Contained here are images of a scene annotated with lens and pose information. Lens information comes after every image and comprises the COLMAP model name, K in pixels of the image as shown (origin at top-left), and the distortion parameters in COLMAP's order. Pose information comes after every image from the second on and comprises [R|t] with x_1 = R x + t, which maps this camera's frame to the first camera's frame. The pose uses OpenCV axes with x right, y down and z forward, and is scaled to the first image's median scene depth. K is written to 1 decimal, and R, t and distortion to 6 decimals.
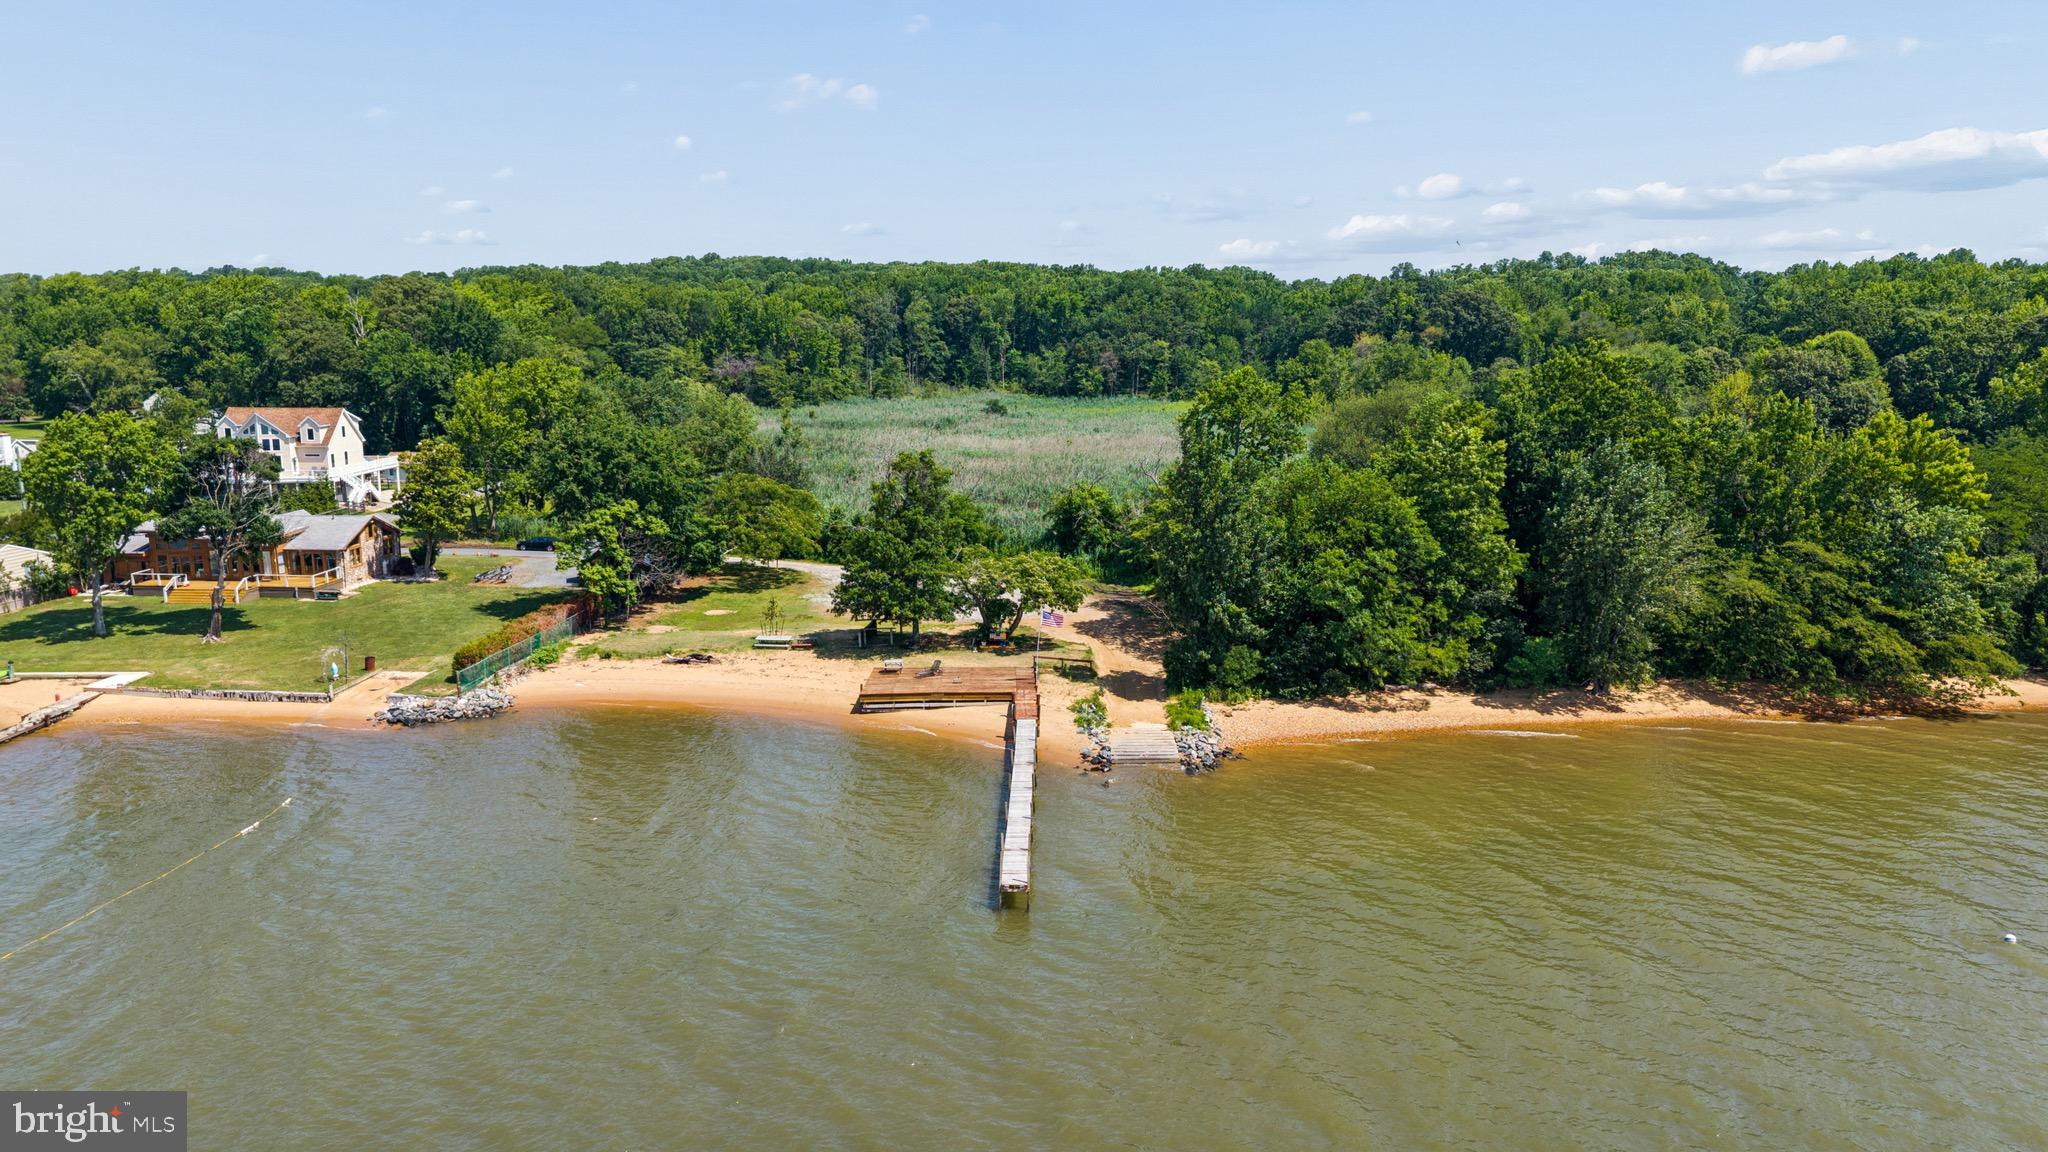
lens RADIAL K [[1345.5, 0, 1024.0], [0, 1345.5, 576.0], [0, 0, 1]] dist [-0.005850, -0.006295]
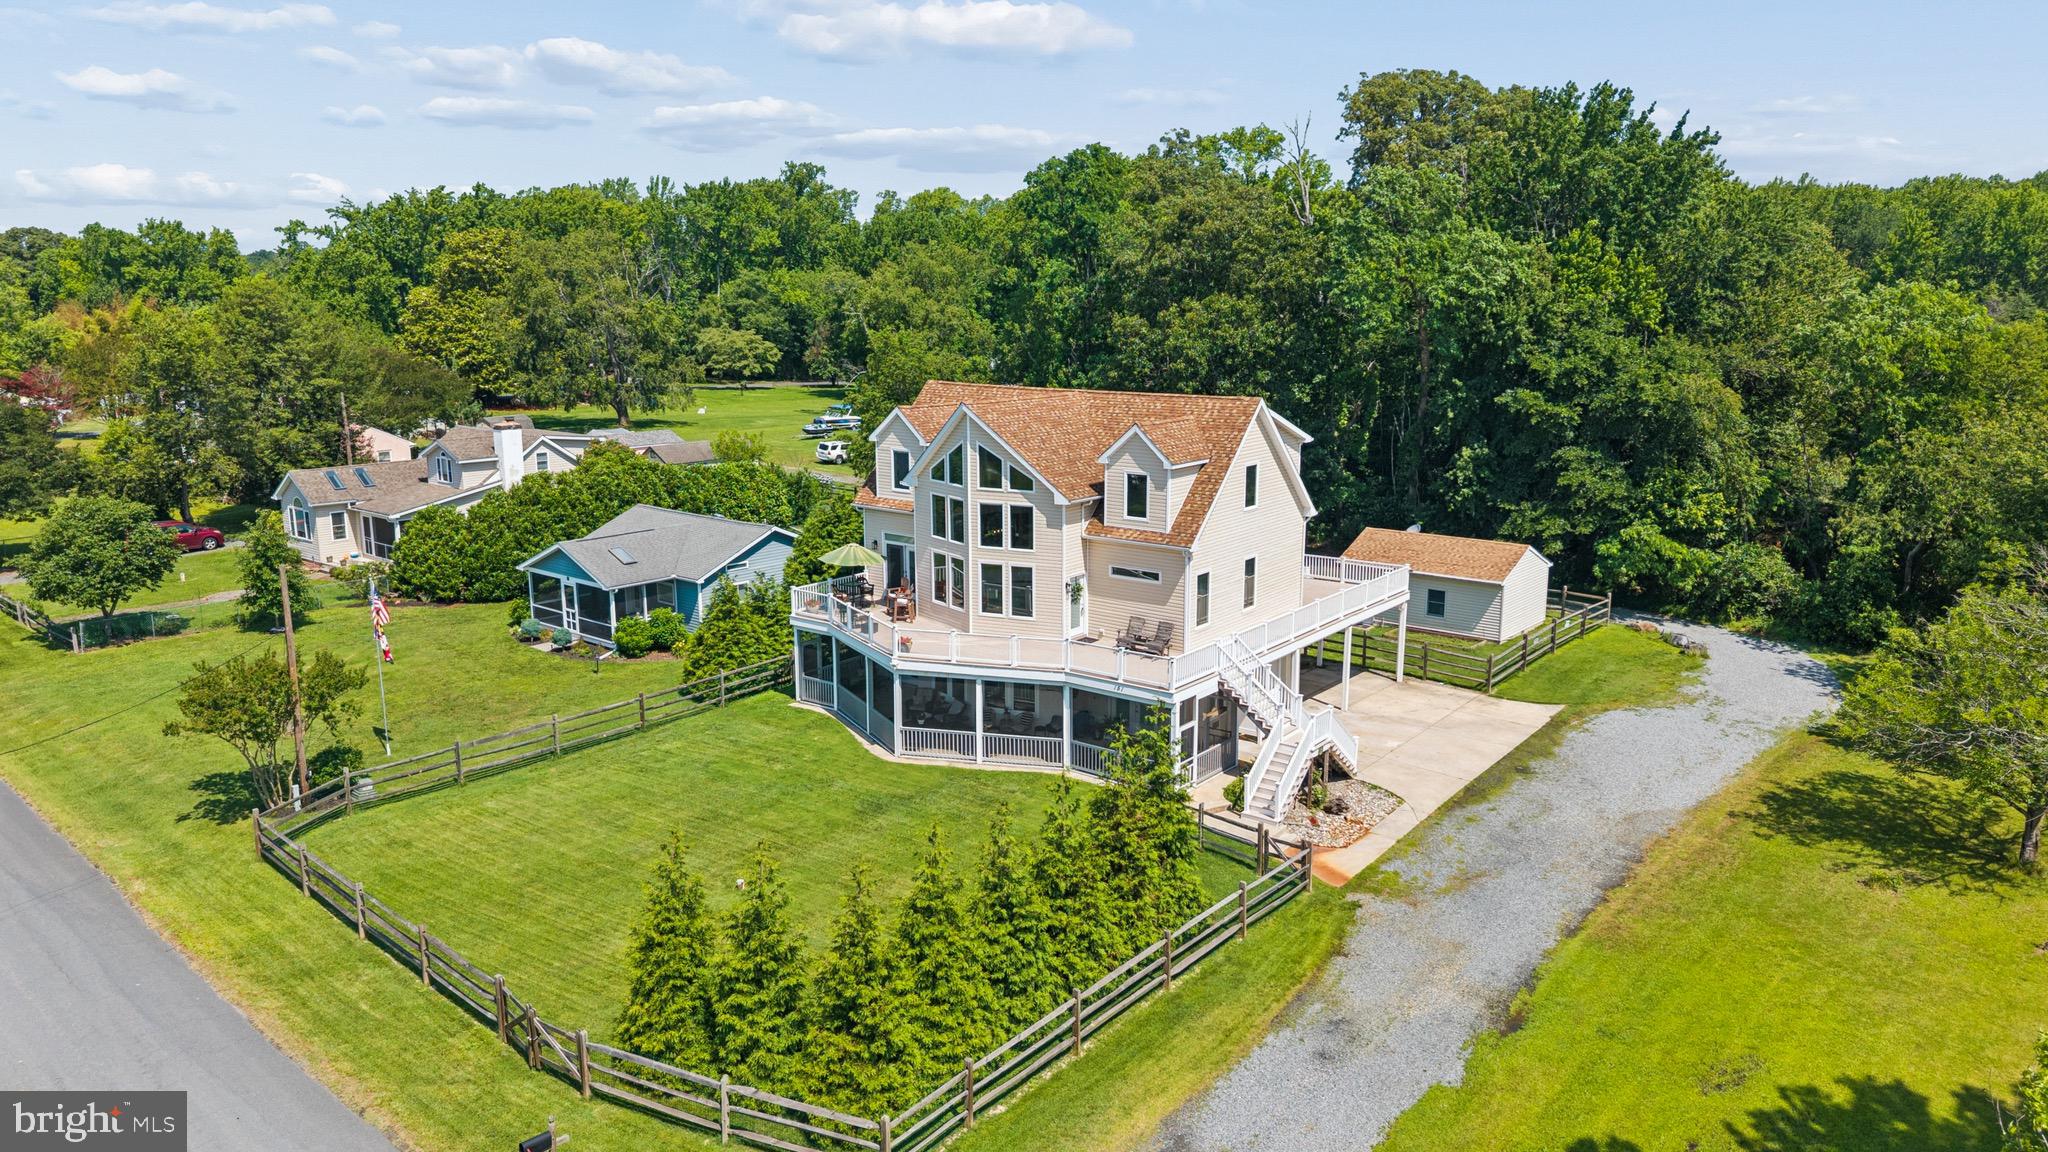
lens RADIAL K [[1345.5, 0, 1024.0], [0, 1345.5, 576.0], [0, 0, 1]] dist [-0.005850, -0.006295]
pose [[0.811918, 0.112728, -0.572783, -0.555964], [-0.101734, 0.993487, 0.051319, -0.141322], [0.574838, 0.016605, 0.818099, 1.081689]]
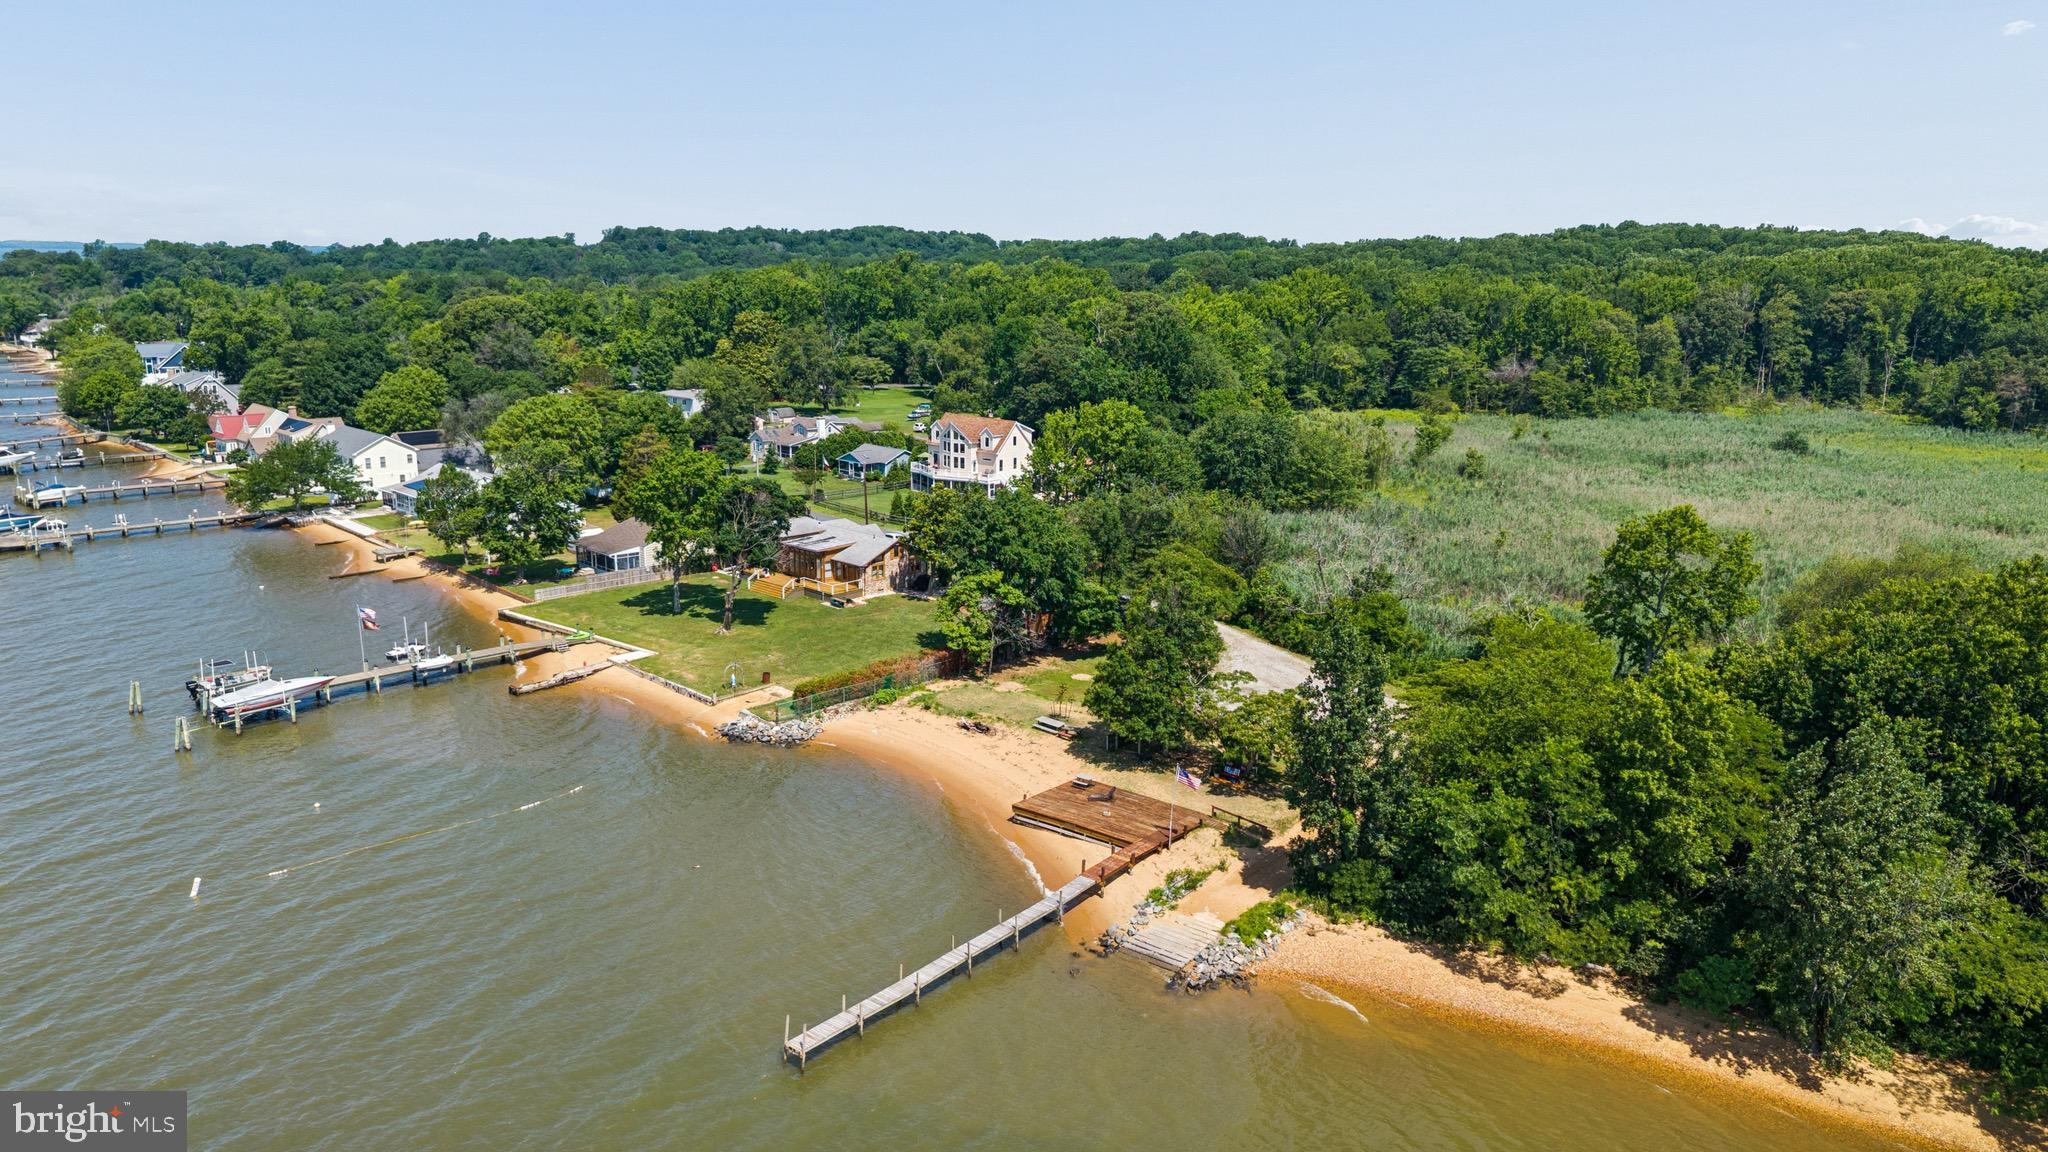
lens RADIAL K [[1345.5, 0, 1024.0], [0, 1345.5, 576.0], [0, 0, 1]] dist [-0.005850, -0.006295]
pose [[0.772622, 0.151825, -0.616445, 0.359274], [-0.128949, 0.988273, 0.081786, -0.125296], [0.621633, 0.016301, 0.783139, 0.107651]]
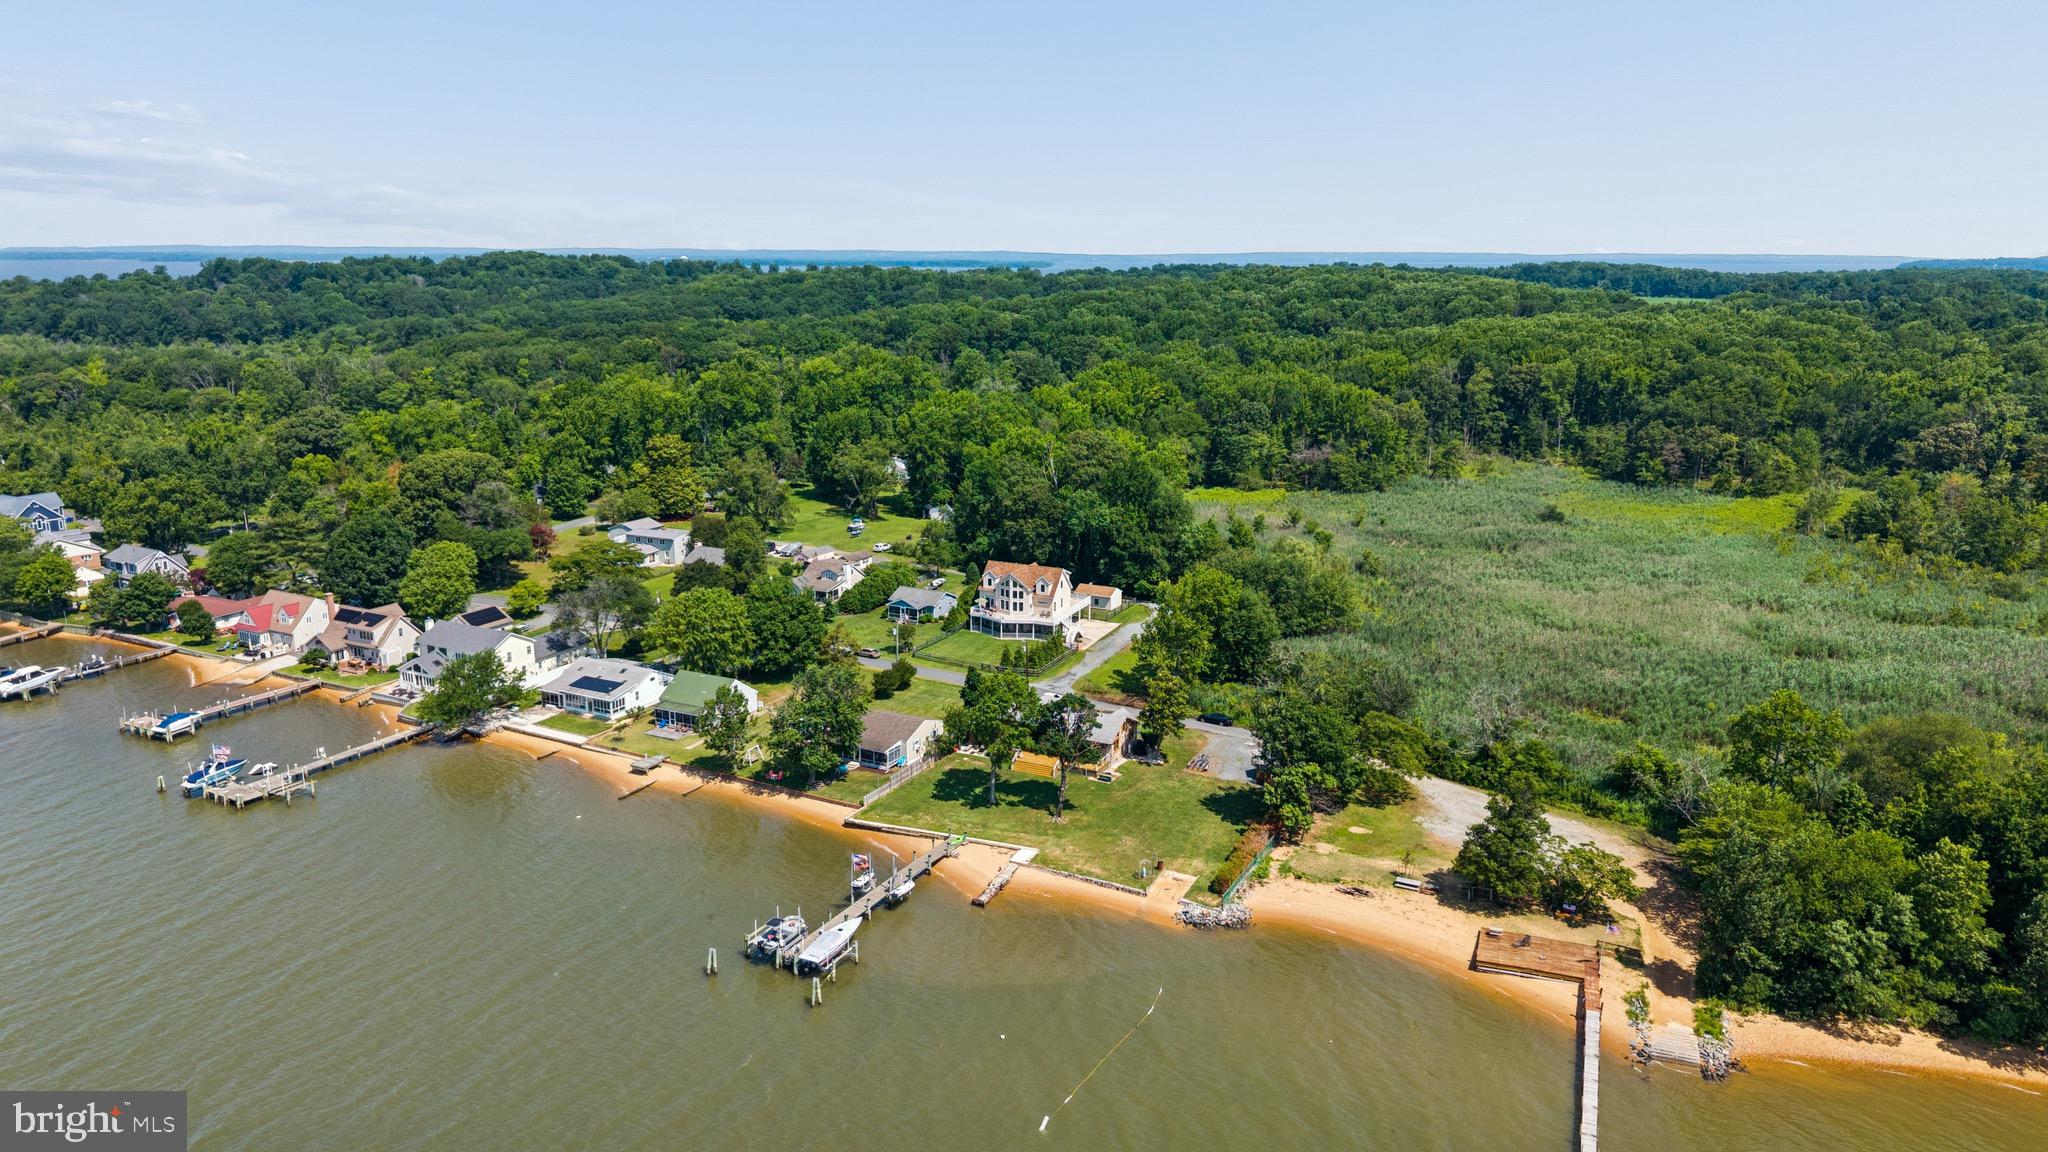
lens RADIAL K [[1295.9, 0, 1015.1], [0, 1295.9, 616.9], [0, 0, 1]] dist [0.038979, -0.061368]
pose [[0.924479, 0.101086, -0.367586, -0.069569], [-0.071837, 0.993123, 0.092441, -0.280356], [0.374403, -0.059053, 0.925384, -0.399039]]
